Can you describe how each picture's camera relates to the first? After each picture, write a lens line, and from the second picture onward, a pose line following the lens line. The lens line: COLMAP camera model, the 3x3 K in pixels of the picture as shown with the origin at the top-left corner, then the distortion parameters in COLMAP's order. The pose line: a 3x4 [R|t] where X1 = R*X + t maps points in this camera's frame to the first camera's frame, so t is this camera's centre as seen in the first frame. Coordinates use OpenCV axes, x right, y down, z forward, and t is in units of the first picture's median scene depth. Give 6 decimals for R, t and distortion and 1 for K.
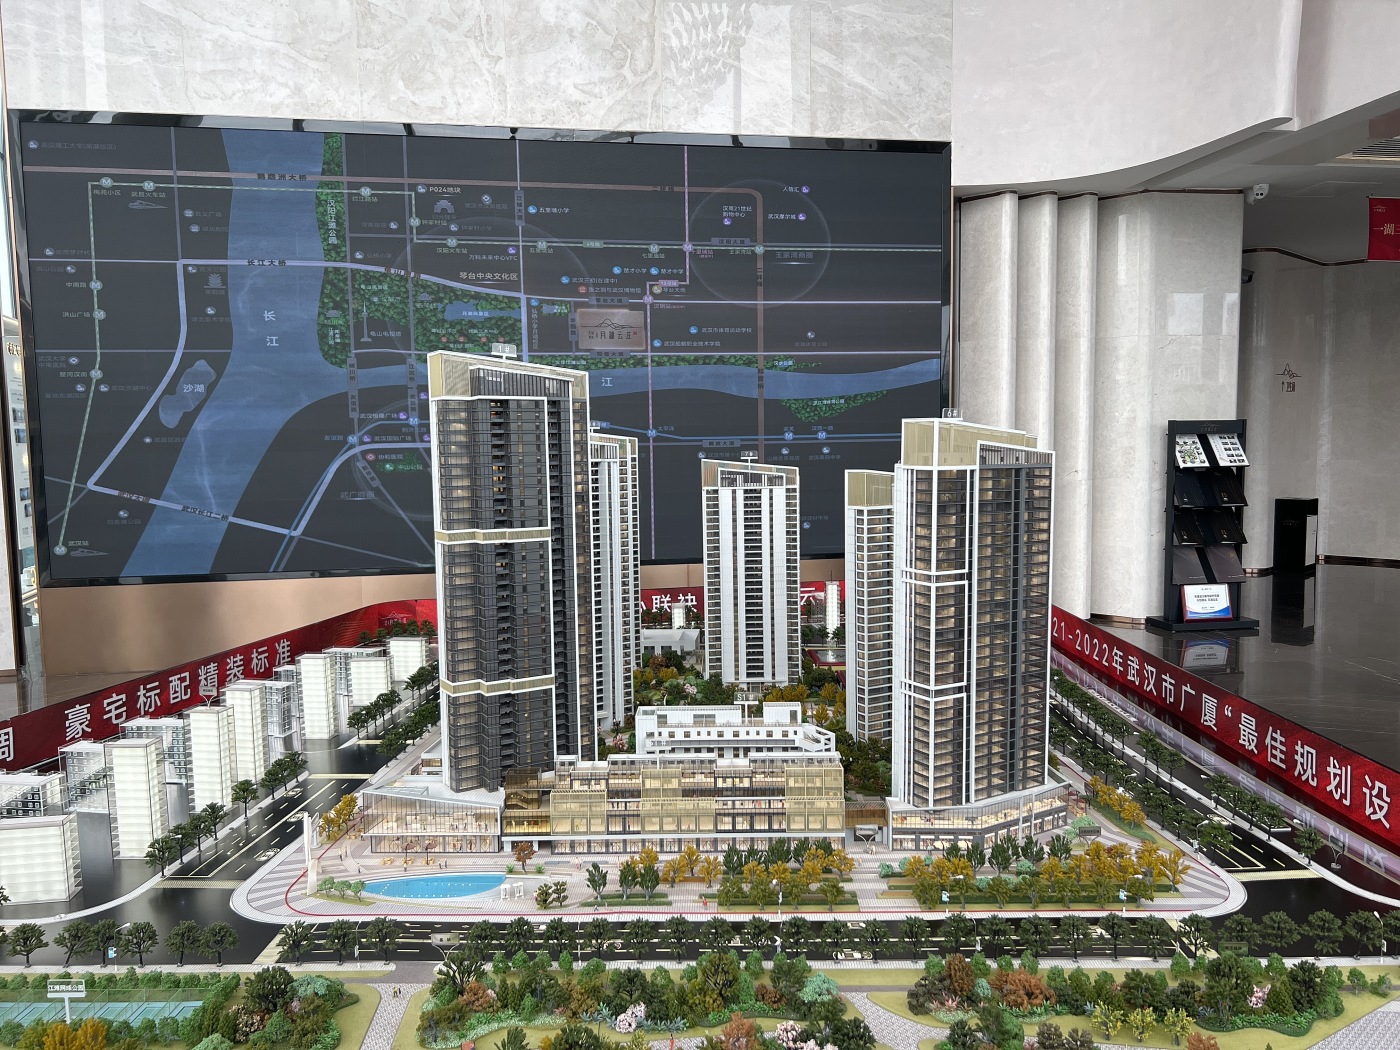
lens RADIAL K [[1041.9, 0, 700.0], [0, 1041.9, 525.0], [0, 0, 1]] dist [0.046553, -0.061457]
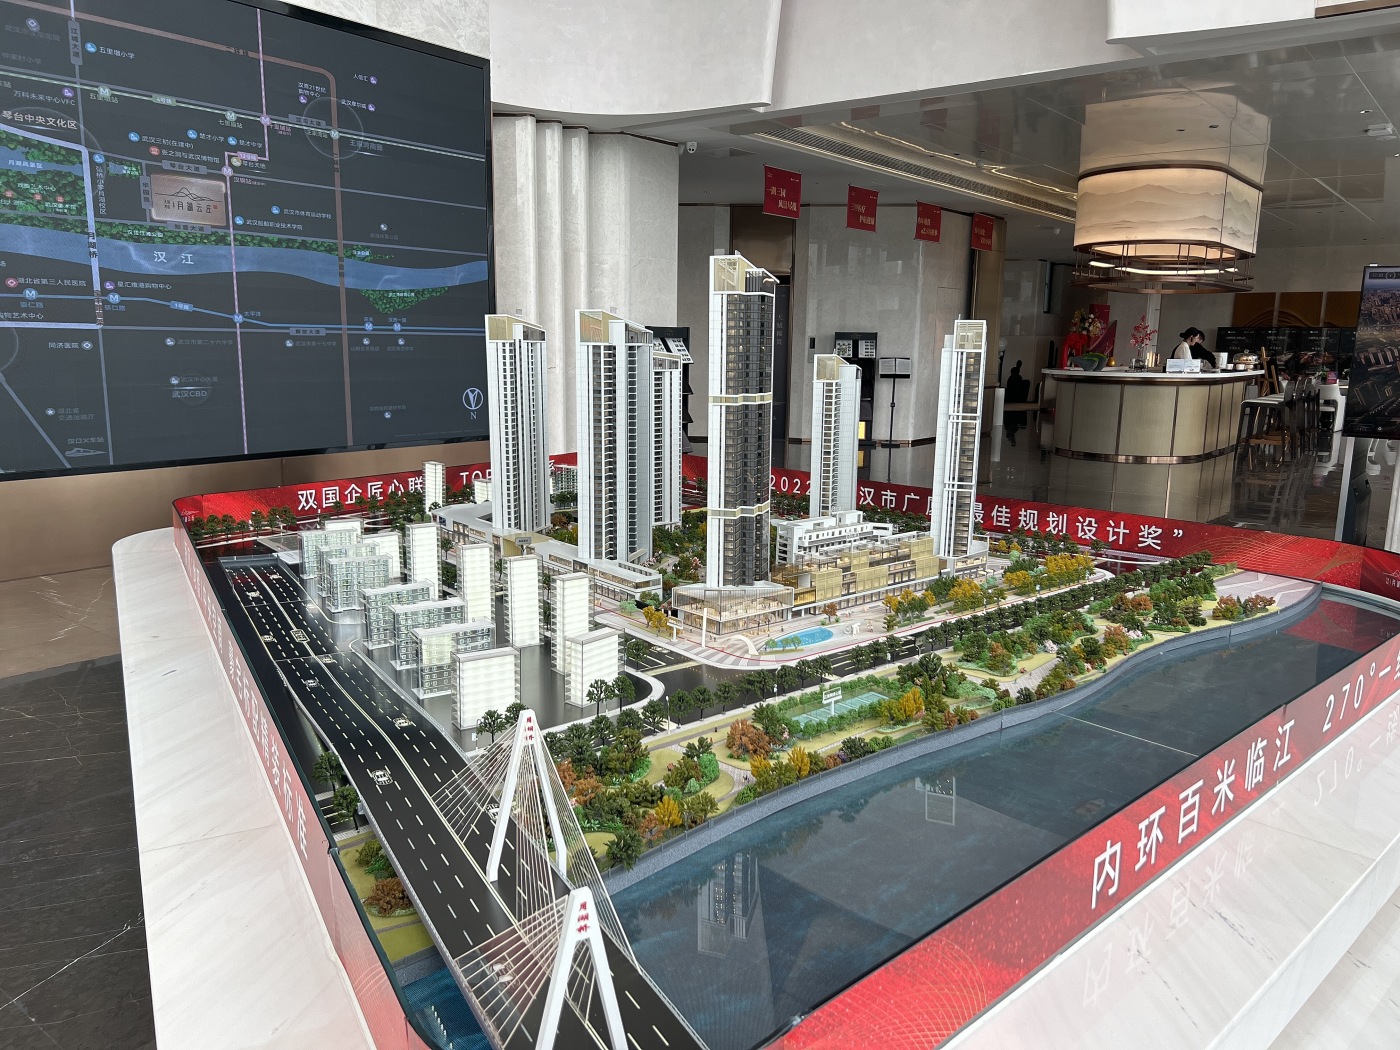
lens RADIAL K [[1041.9, 0, 700.0], [0, 1041.9, 525.0], [0, 0, 1]] dist [0.046553, -0.061457]
pose [[0.742870, -0.092426, 0.663025, -0.385976], [0.029136, 0.993949, 0.105912, 0.009206], [-0.668802, -0.059361, 0.741067, 0.010273]]
